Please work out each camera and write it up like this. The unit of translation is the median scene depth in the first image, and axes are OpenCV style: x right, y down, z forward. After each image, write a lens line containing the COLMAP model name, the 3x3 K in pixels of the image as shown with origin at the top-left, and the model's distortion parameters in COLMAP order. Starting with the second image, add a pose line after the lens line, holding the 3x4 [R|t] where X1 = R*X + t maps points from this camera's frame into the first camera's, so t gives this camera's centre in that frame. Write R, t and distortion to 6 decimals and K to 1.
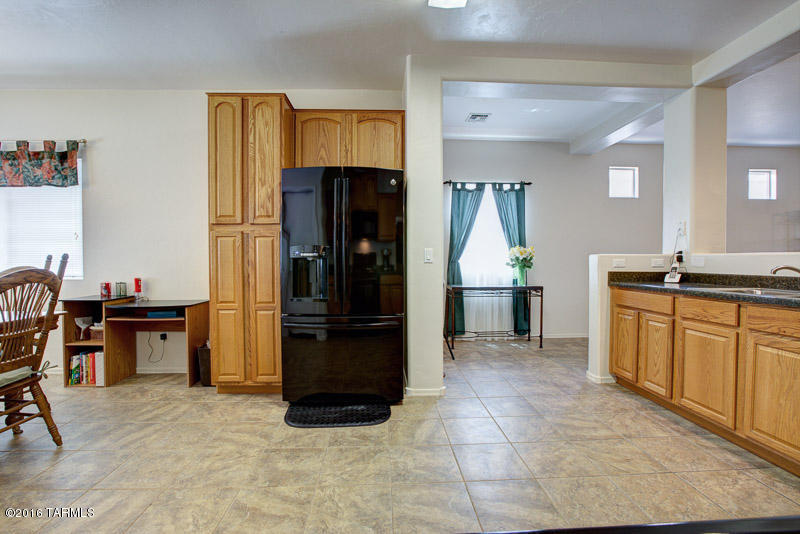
lens RADIAL K [[362.6, 0, 396.9], [0, 362.6, 265.0], [0, 0, 1]] dist [-0.059032, 0.021685]
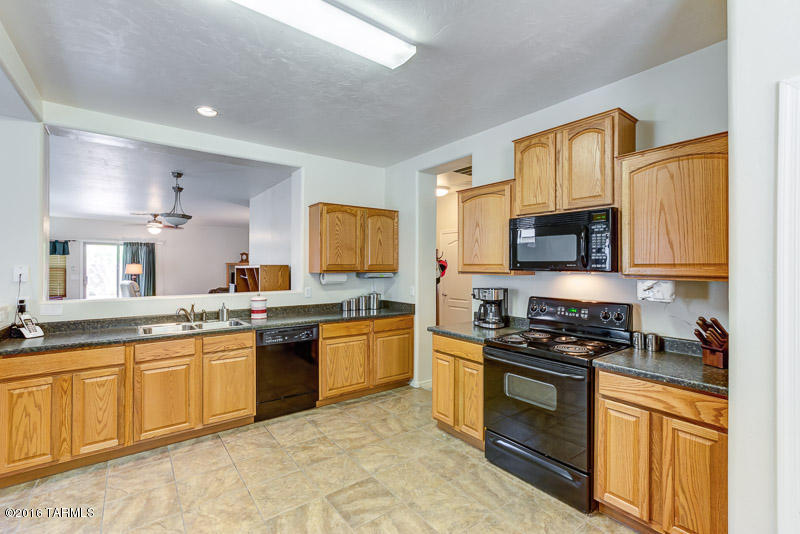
lens RADIAL K [[358.6, 0, 396.5], [0, 358.6, 263.9], [0, 0, 1]] dist [-0.034965, 0.019929]
pose [[-0.568791, 0.008879, 0.822434, -0.451177], [0.013091, 0.999913, -0.001741, -0.116948], [-0.822378, 0.009777, -0.568858, 0.749096]]
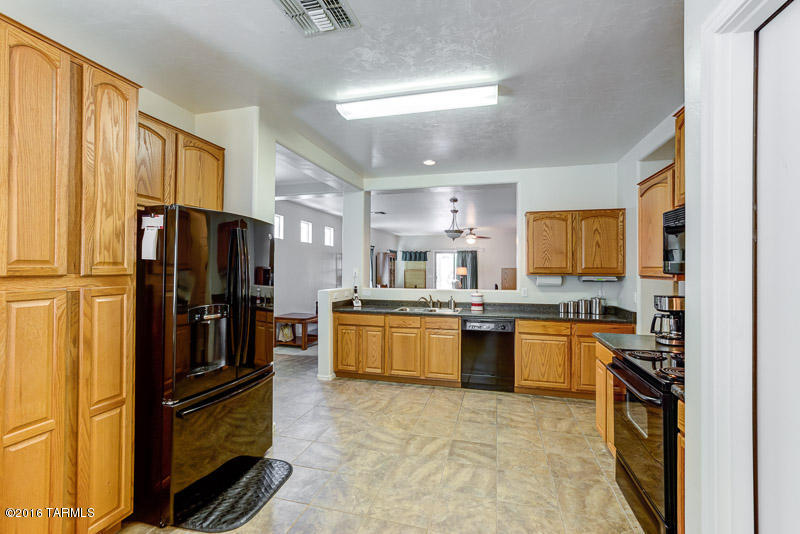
lens RADIAL K [[358.6, 0, 396.5], [0, 358.6, 263.9], [0, 0, 1]] dist [-0.034965, 0.019929]
pose [[0.310072, 0.017006, 0.950561, -0.757057], [0.008072, 0.999757, -0.020519, -0.110436], [-0.950679, 0.014035, 0.309860, 0.299165]]
